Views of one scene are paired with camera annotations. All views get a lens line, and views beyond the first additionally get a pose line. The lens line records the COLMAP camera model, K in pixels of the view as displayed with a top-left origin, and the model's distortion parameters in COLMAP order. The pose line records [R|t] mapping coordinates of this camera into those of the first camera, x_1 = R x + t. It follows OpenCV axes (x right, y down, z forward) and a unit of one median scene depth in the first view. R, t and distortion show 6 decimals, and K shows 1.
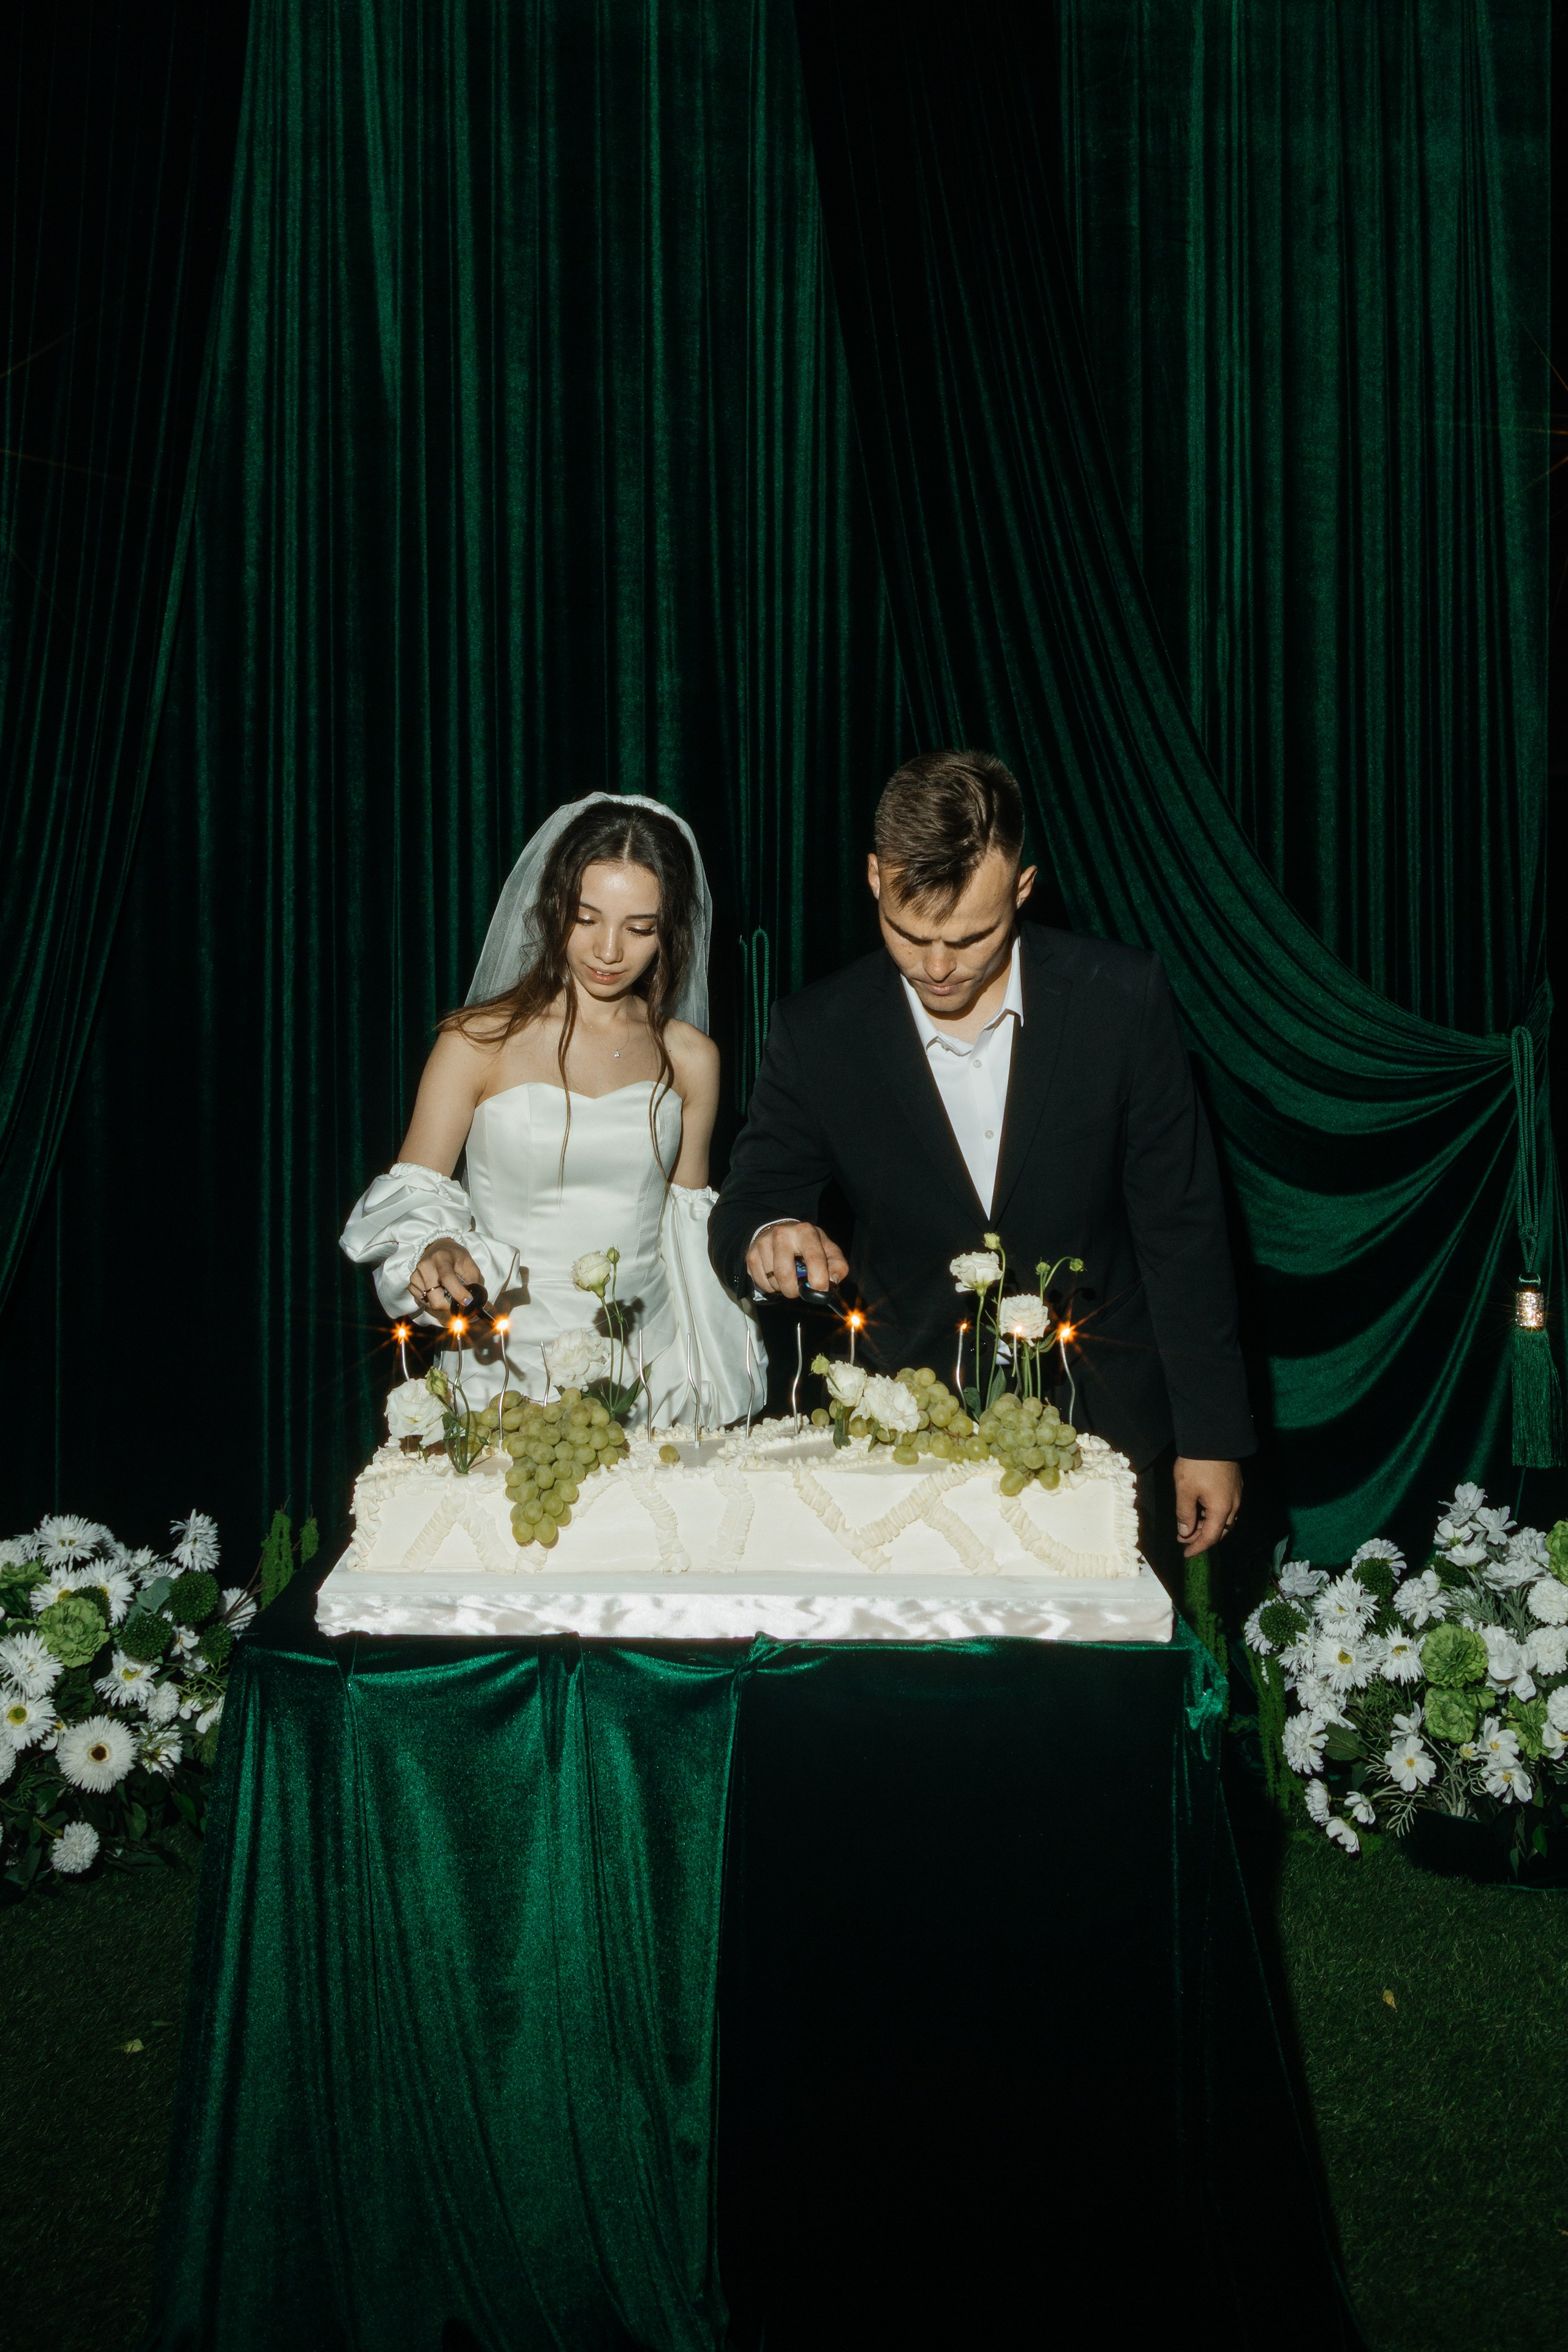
lens RADIAL K [[2118.9, 0, 838.5], [0, 2118.9, 1051.0], [0, 0, 1]] dist [-0.015205, -0.001698]
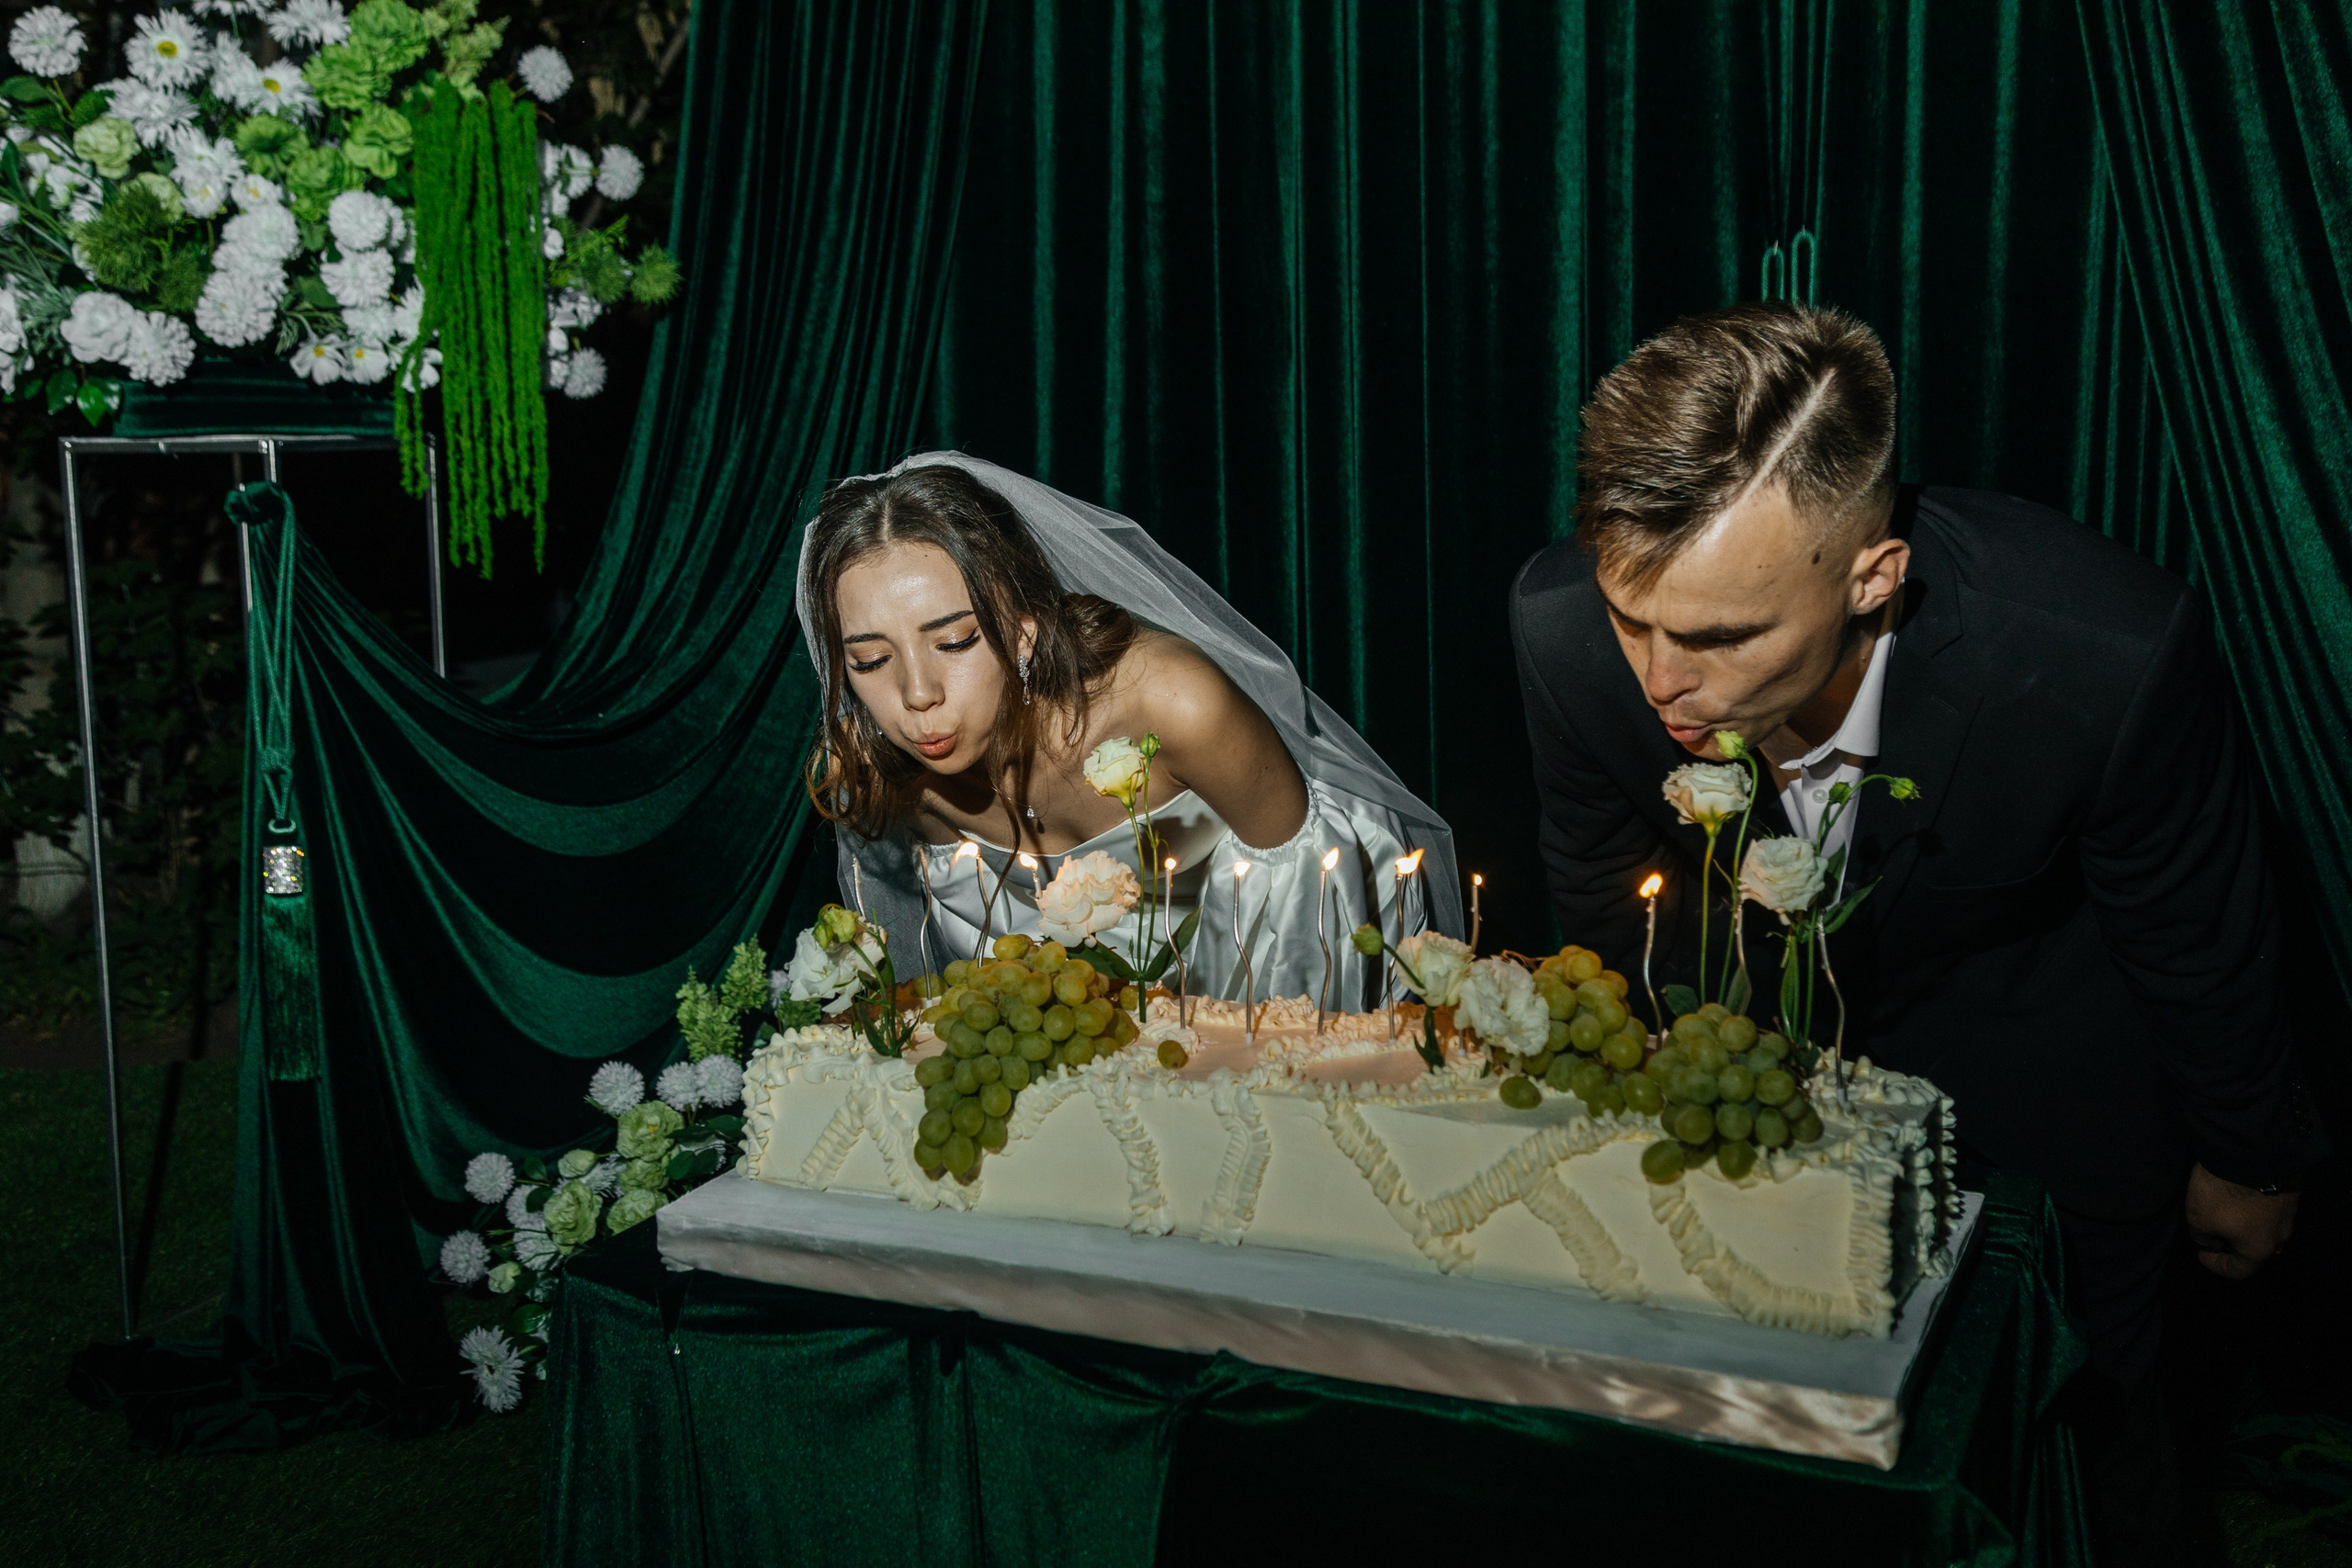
lens RADIAL K [[2584.5, 0, 1088.3], [0, 2584.5, 786.5], [0, 0, 1]] dist [0.008776, -0.004855]
pose [[0.894080, 0.044160, -0.445724, 0.227826], [0.018580, 0.990615, 0.135415, 0.000271], [0.447521, -0.129353, 0.884869, 0.270753]]
